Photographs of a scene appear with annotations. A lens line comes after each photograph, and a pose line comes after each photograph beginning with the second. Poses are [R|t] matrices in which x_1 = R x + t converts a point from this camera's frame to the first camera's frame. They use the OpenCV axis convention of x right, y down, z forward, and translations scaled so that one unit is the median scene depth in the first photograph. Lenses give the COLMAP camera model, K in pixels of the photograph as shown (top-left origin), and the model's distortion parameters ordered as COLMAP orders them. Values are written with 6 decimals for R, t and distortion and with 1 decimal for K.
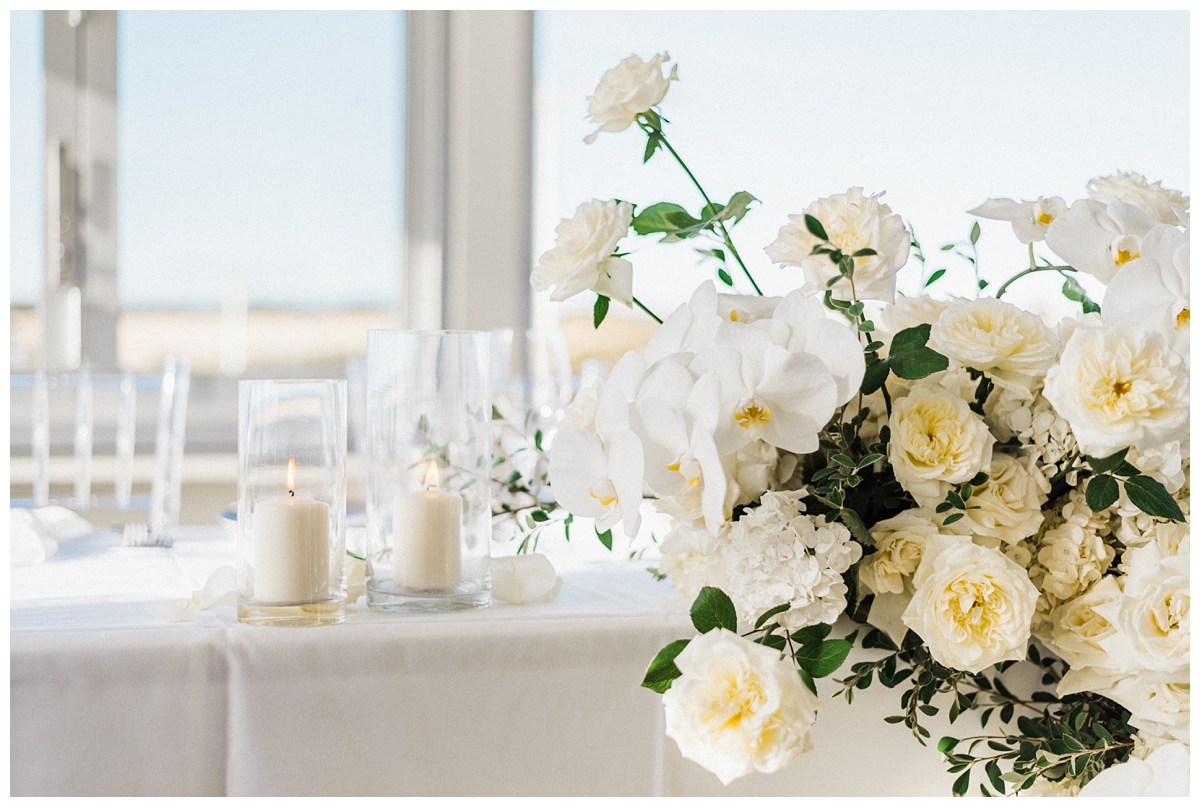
lens RADIAL K [[1779.2, 0, 600.0], [0, 1779.2, 403.5], [0, 0, 1]] dist [-0.009017, -0.012482]
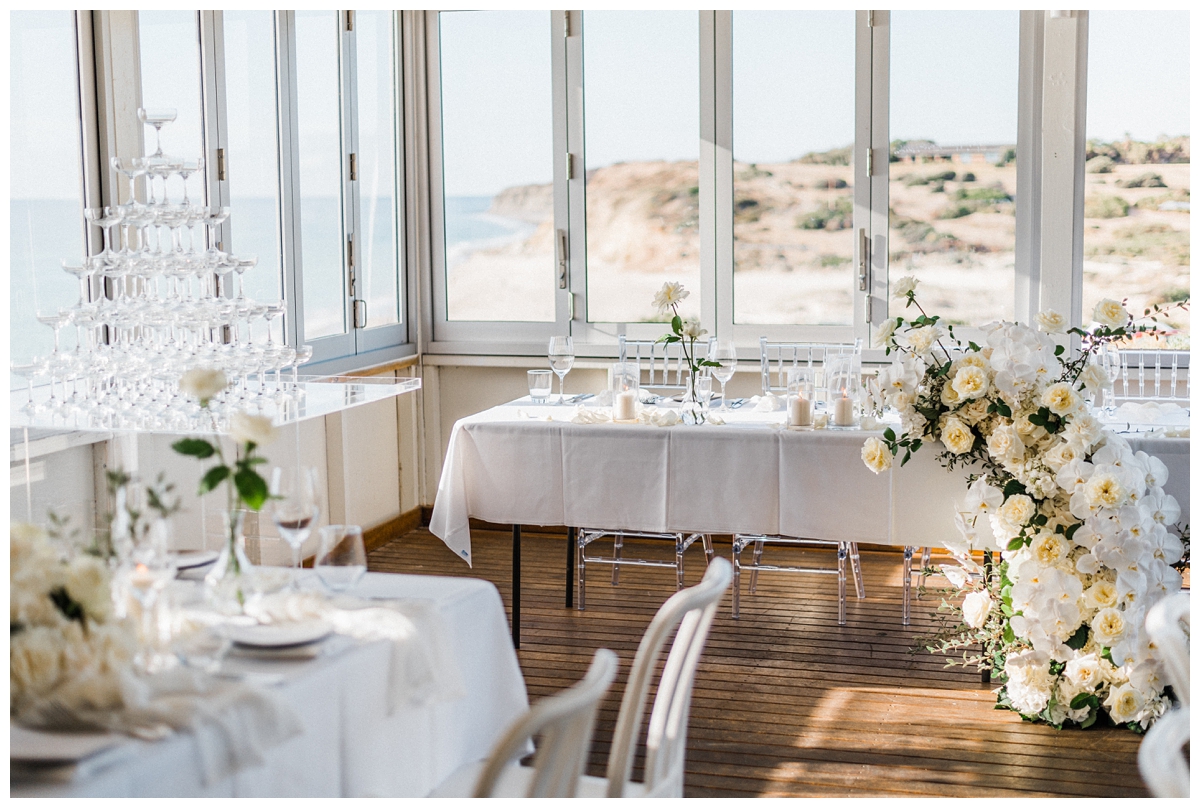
lens RADIAL K [[1779.2, 0, 600.0], [0, 1779.2, 404.0], [0, 0, 1]] dist [-0.009017, -0.012482]
pose [[0.804742, 0.055007, -0.591071, 1.786165], [0.000011, 0.995696, 0.092678, -0.298065], [0.593625, -0.074589, 0.801278, -2.400801]]
